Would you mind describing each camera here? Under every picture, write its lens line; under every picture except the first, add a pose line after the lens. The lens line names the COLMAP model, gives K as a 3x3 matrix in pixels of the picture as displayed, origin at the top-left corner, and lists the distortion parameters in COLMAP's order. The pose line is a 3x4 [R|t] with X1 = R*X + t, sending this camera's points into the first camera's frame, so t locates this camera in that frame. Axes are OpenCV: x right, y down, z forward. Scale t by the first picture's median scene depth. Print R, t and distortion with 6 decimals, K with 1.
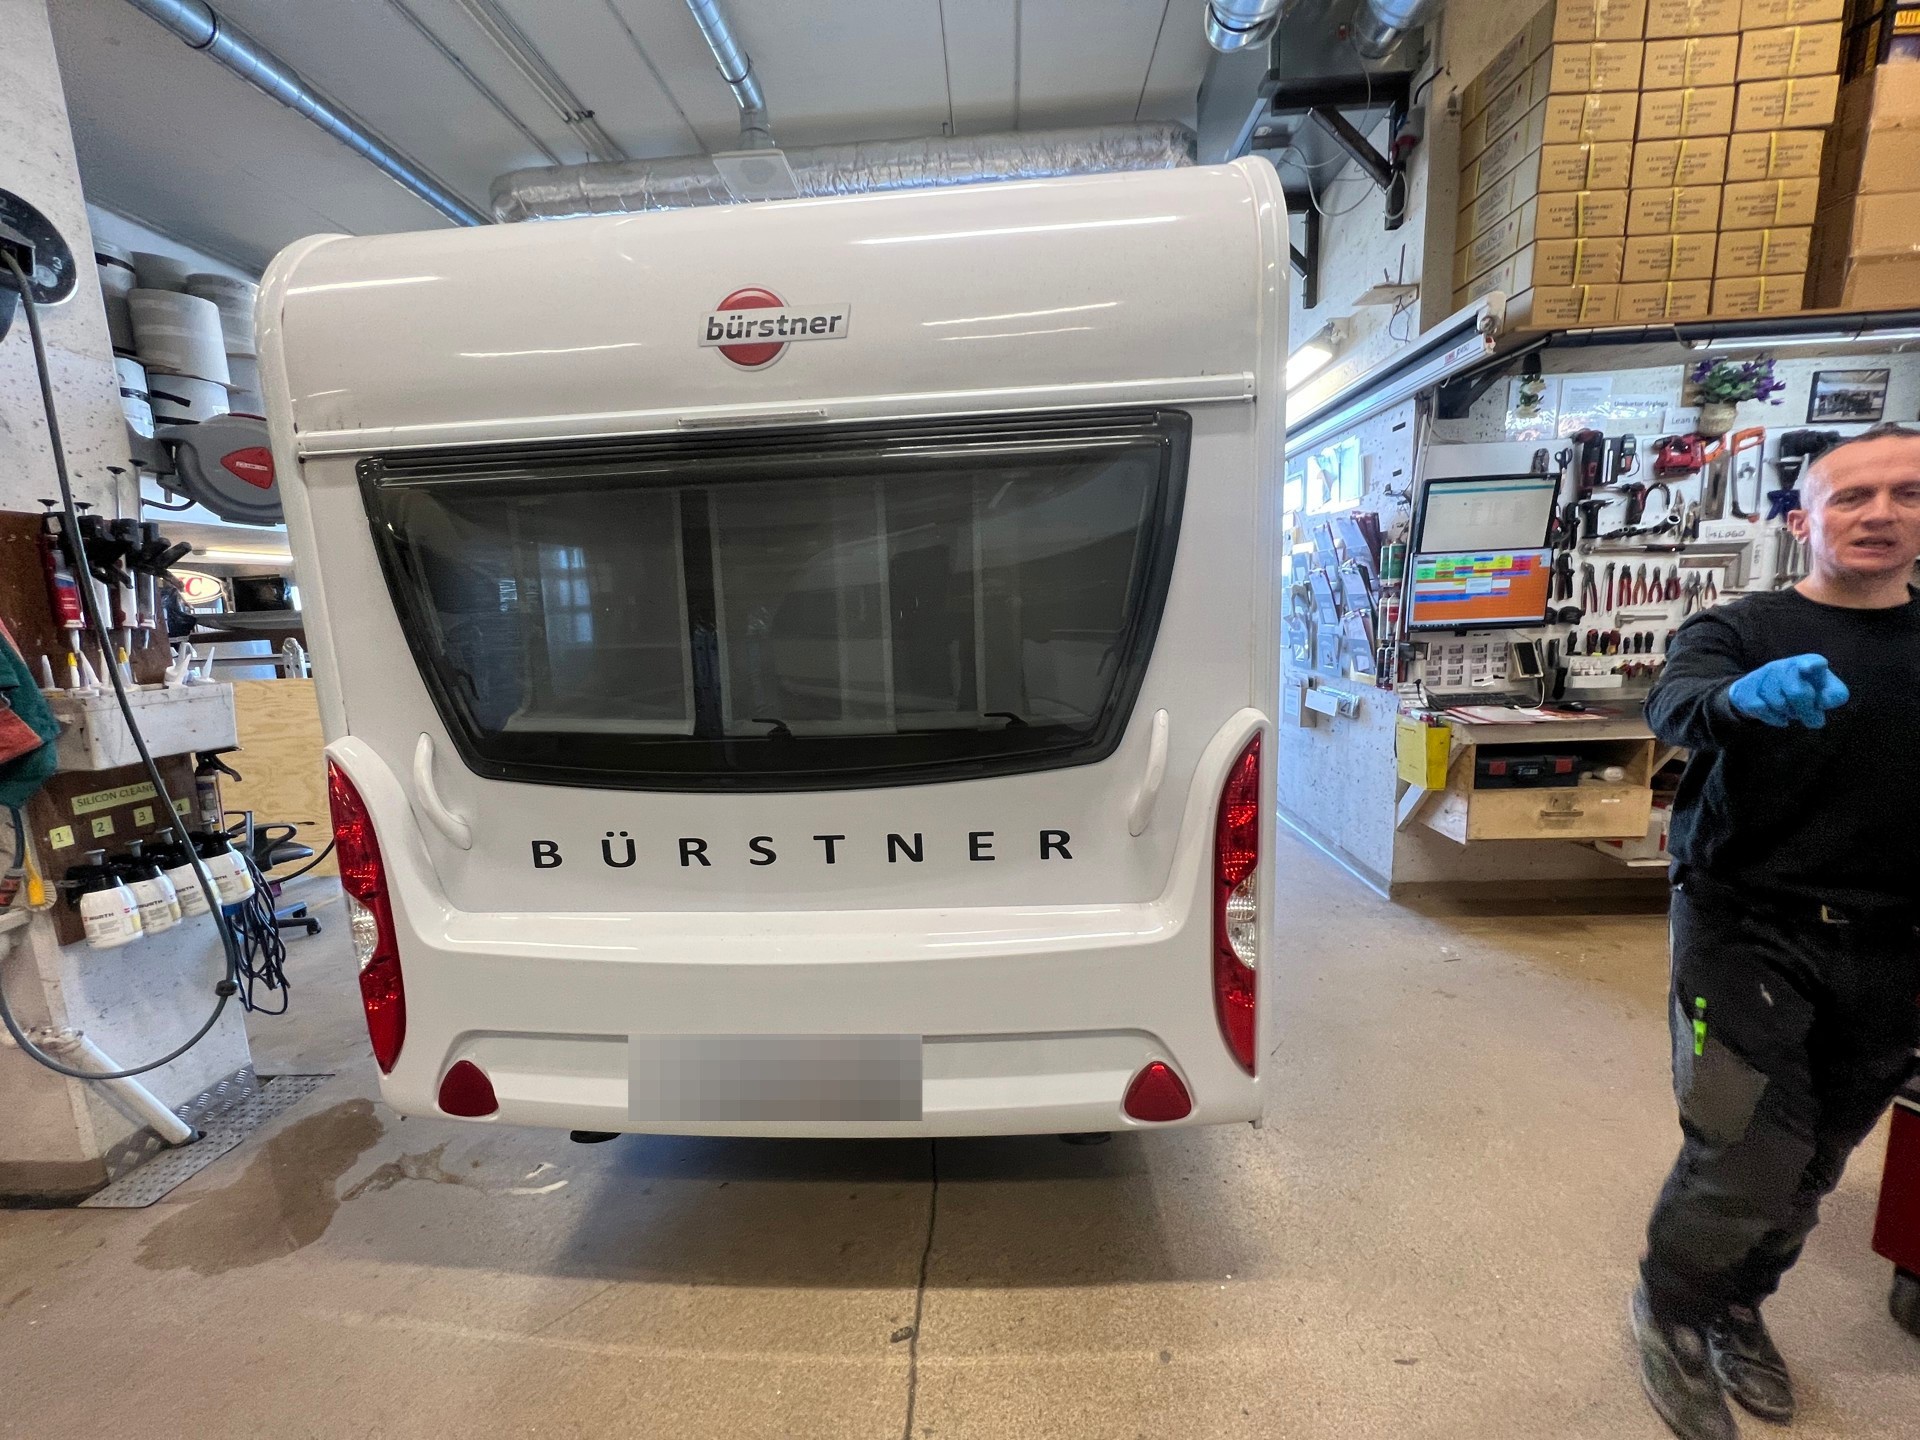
lens RADIAL K [[781.0, 0, 970.1], [0, 781.0, 717.7], [0, 0, 1]] dist [-0.000083, -0.000195]
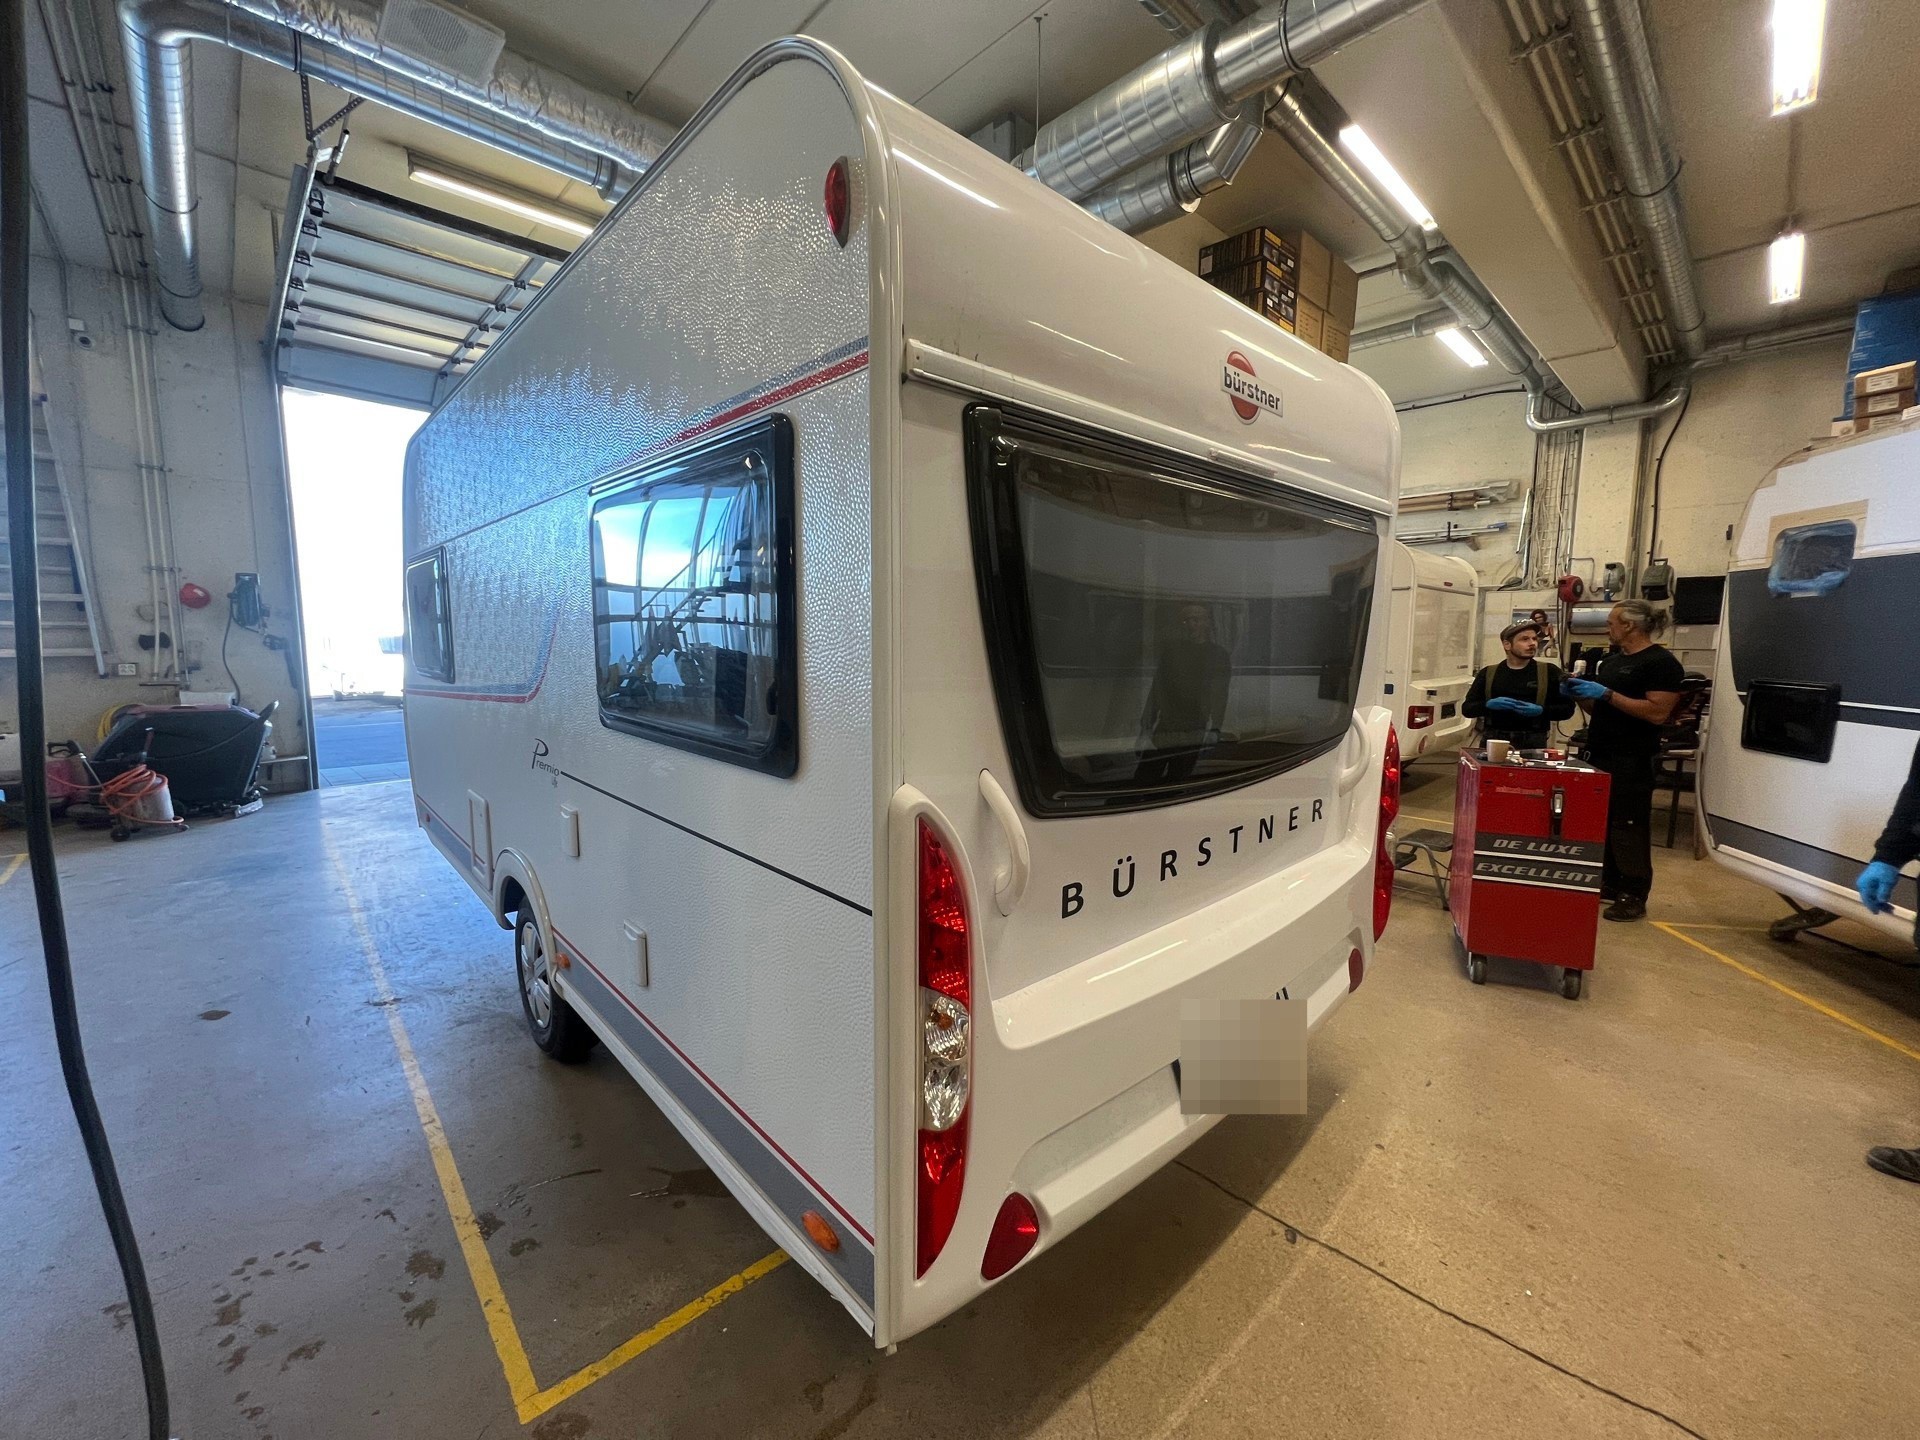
lens RADIAL K [[781.0, 0, 954.0], [0, 781.0, 717.9], [0, 0, 1]] dist [-0.000083, -0.000195]
pose [[0.676389, -0.034238, 0.735748, -0.949019], [0.075936, 0.996838, -0.023423, -0.010986], [-0.732620, 0.071713, 0.676850, 0.374479]]
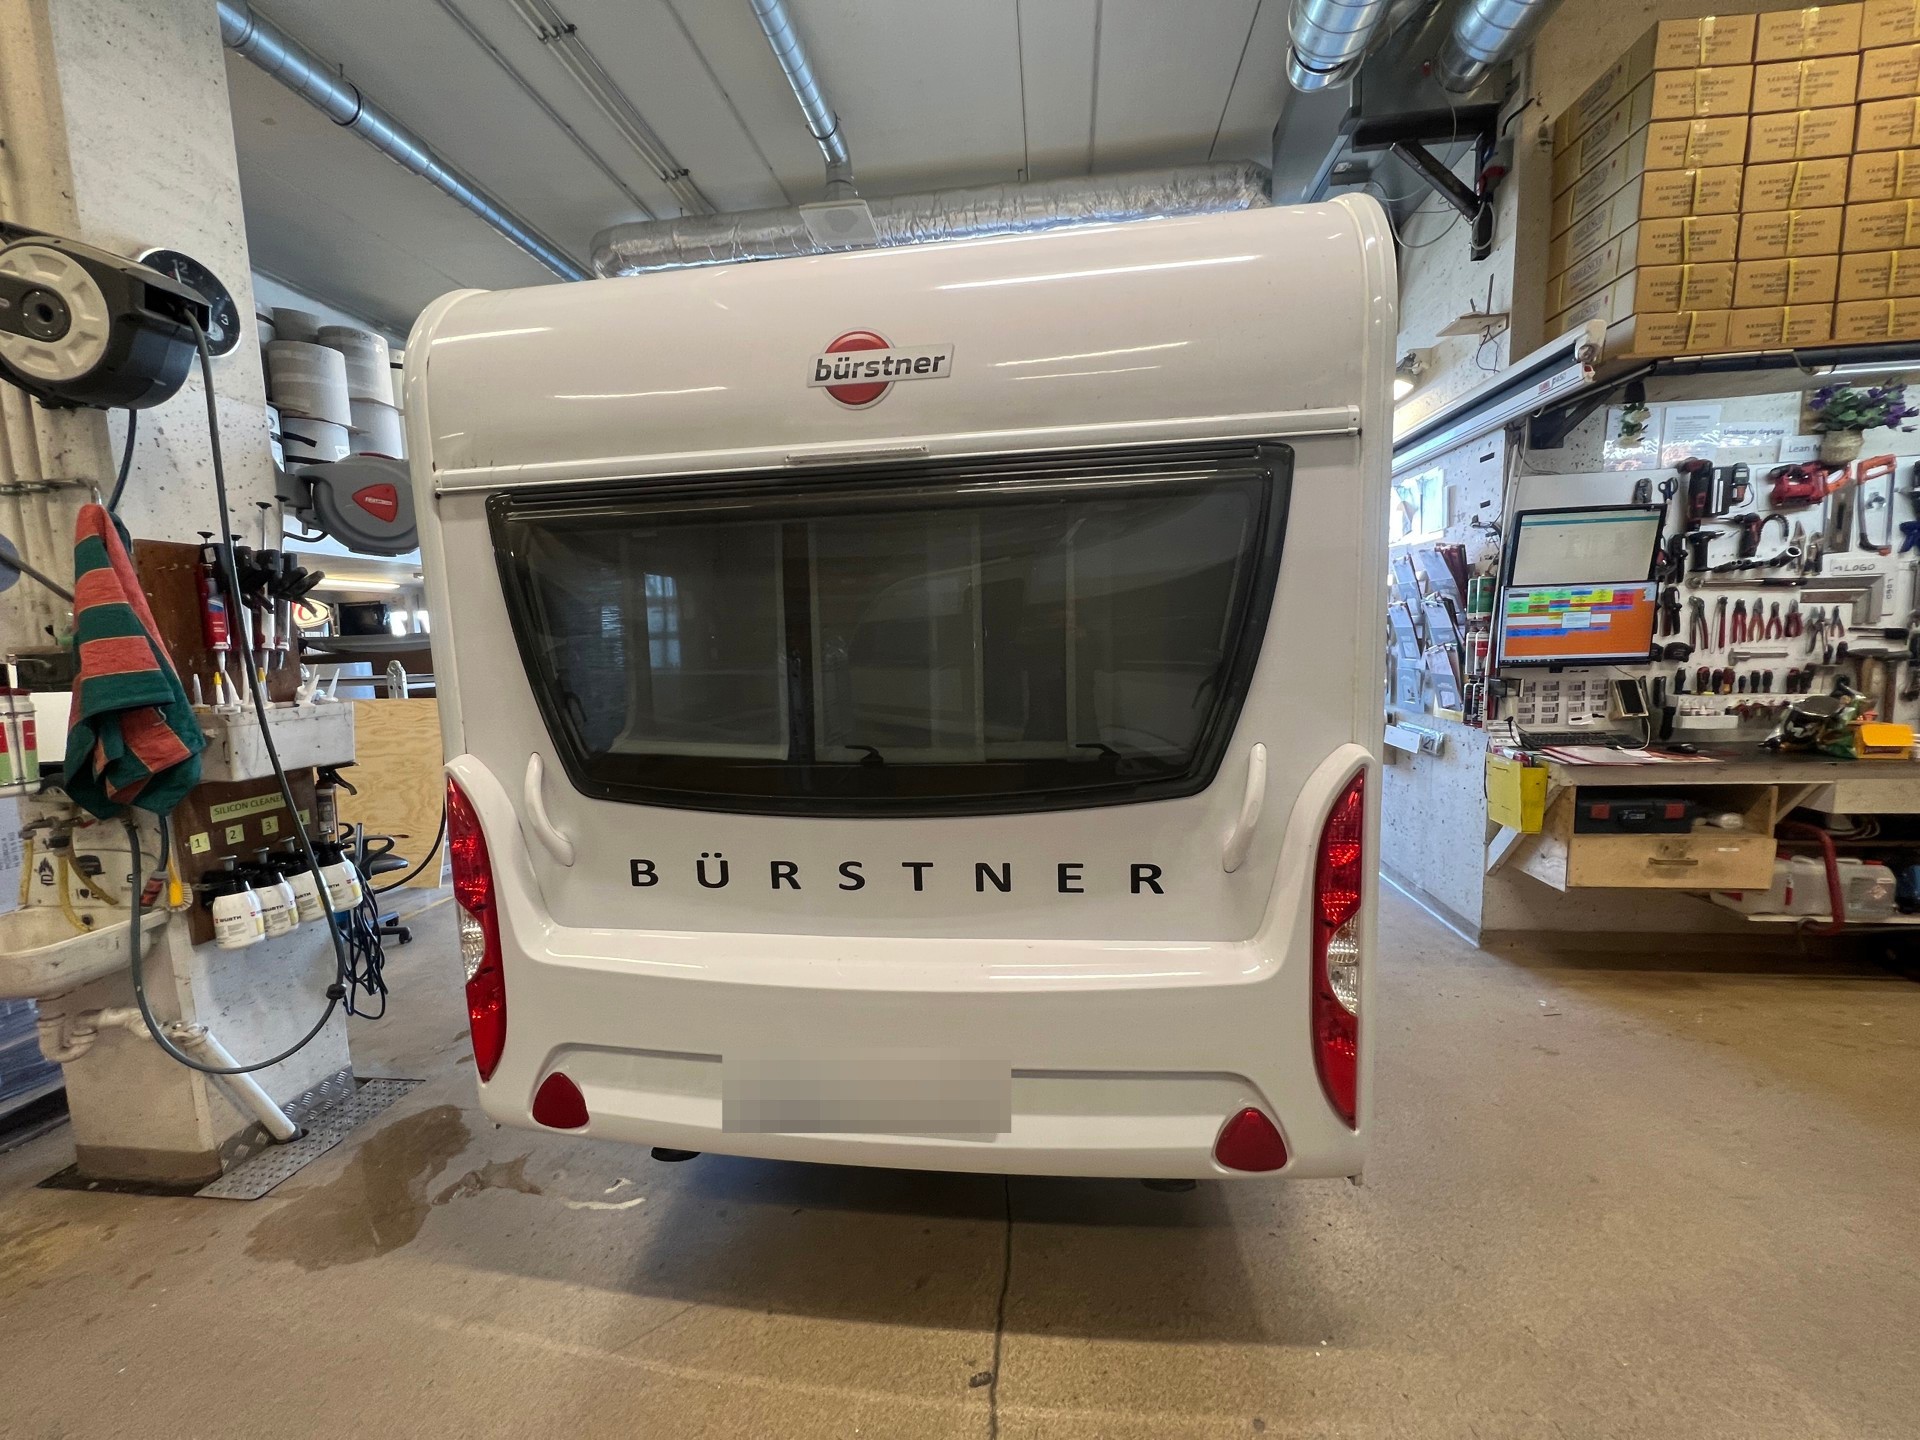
lens RADIAL K [[781.0, 0, 969.1], [0, 781.0, 716.2], [0, 0, 1]] dist [-0.000083, -0.000195]
pose [[0.997403, 0.016178, -0.070186, -0.034043], [-0.018938, 0.999065, -0.038852, 0.000171], [0.069492, 0.040081, 0.996777, -0.004668]]
